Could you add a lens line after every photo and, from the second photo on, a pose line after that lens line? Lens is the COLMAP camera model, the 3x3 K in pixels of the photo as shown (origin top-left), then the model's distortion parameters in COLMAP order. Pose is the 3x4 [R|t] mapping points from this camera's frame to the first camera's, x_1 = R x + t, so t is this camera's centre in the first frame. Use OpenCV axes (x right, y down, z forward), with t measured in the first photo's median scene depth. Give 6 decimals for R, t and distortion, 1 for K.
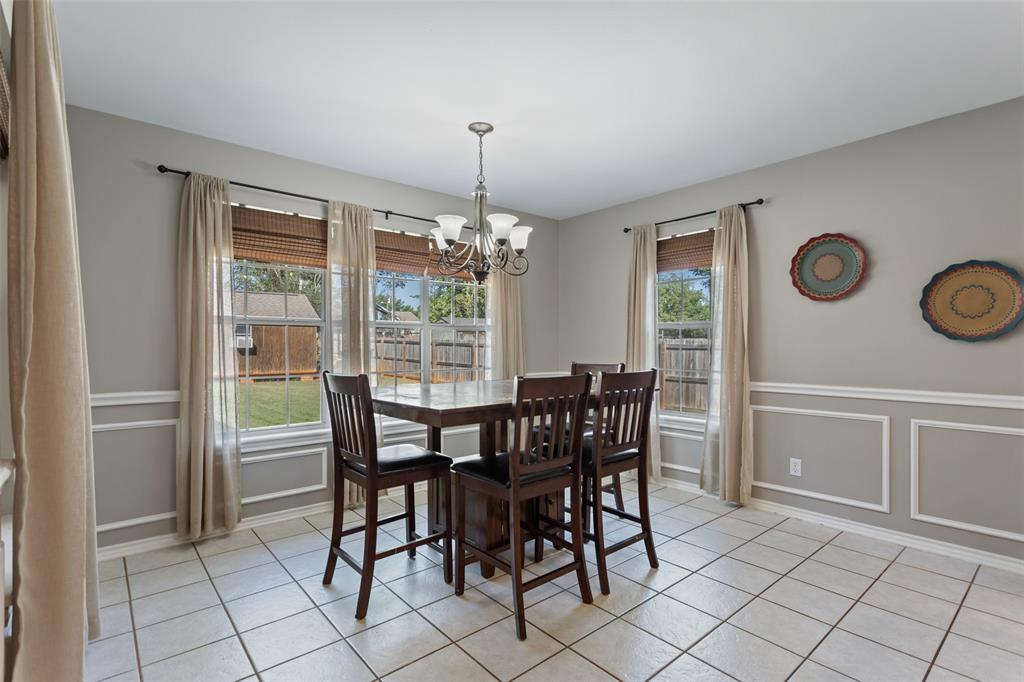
lens RADIAL K [[490.6, 0, 520.8], [0, 490.6, 346.8], [0, 0, 1]] dist [0.003980, -0.000372]
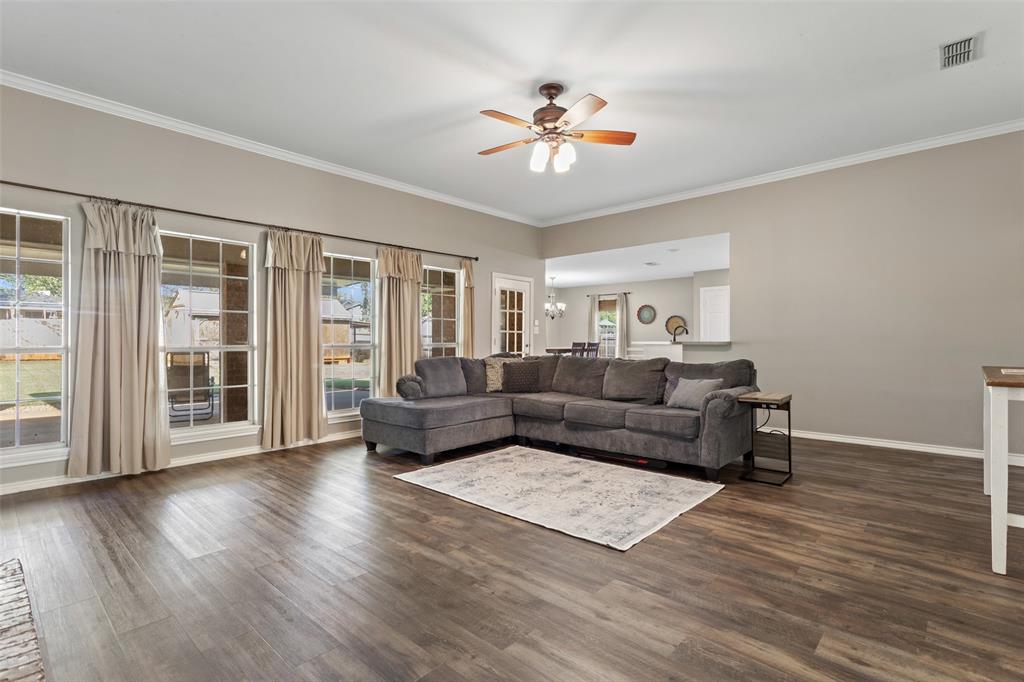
lens RADIAL K [[482.8, 0, 509.0], [0, 482.8, 349.0], [0, 0, 1]] dist [0.000105, 0.000561]
pose [[0.995376, -0.007886, 0.095726, -0.697387], [0.005737, 0.999726, 0.022703, 0.002114], [-0.095879, -0.022049, 0.995149, -2.386558]]
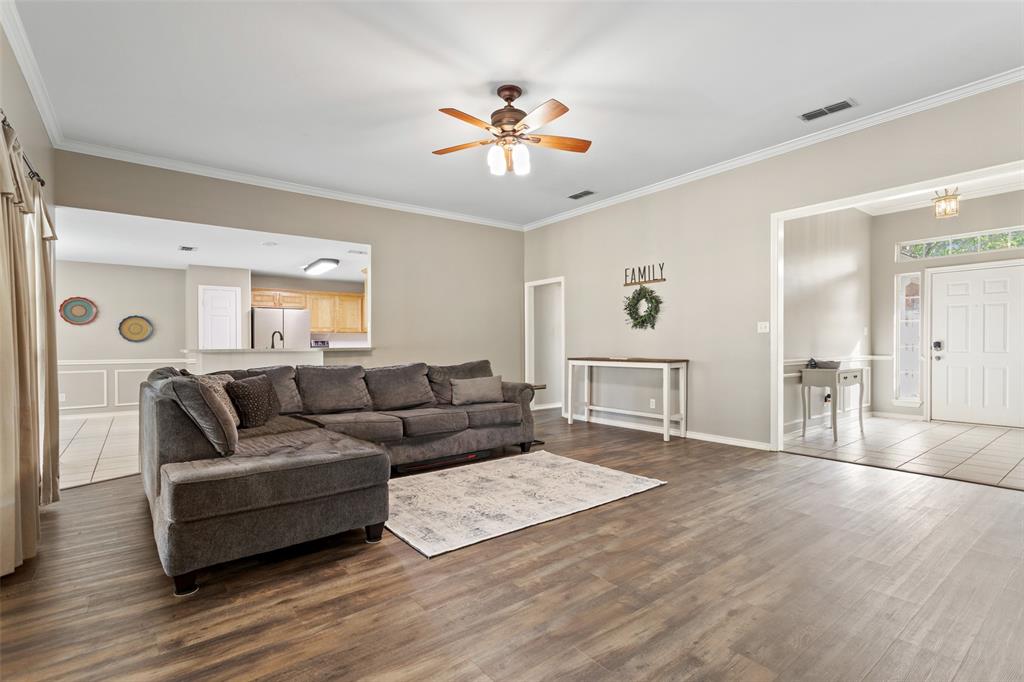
lens RADIAL K [[490.6, 0, 520.8], [0, 490.6, 346.8], [0, 0, 1]] dist [0.003980, -0.000372]
pose [[0.050968, -0.004793, 0.998689, -1.692604], [0.002962, 0.999985, 0.004648, 0.009345], [-0.998696, 0.002721, 0.050982, -1.297586]]
